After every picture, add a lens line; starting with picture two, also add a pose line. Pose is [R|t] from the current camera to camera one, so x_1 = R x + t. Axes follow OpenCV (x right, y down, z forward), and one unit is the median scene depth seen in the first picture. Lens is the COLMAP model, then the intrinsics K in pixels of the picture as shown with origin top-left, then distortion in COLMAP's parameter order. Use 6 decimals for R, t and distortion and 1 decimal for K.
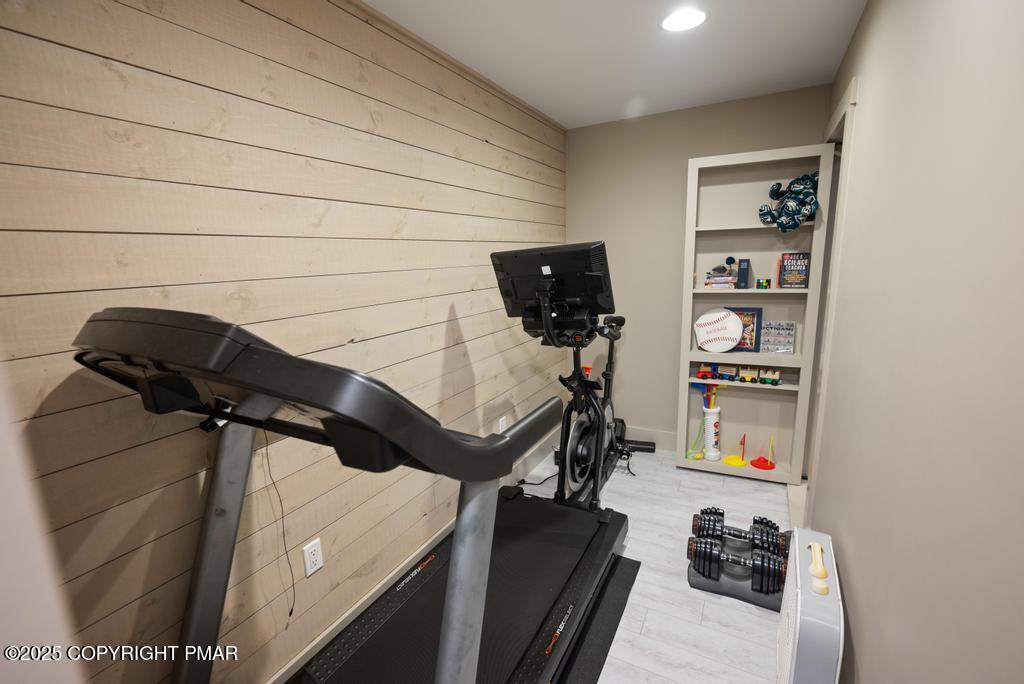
lens RADIAL K [[452.6, 0, 514.7], [0, 452.6, 342.3], [0, 0, 1]] dist [-0.017003, -0.000138]
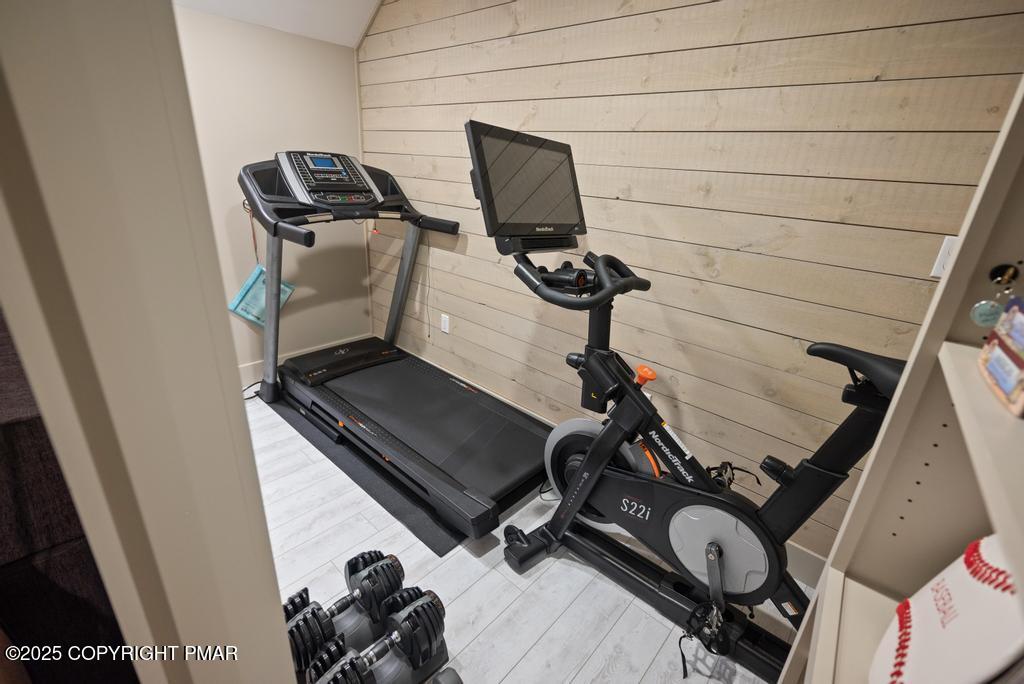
lens RADIAL K [[452.6, 0, 514.7], [0, 452.6, 342.3], [0, 0, 1]] dist [-0.017003, -0.000138]
pose [[-0.251270, 0.378439, -0.890869, 1.024451], [-0.216846, 0.874993, 0.432857, -0.273130], [0.943314, 0.301946, -0.137796, 1.411351]]
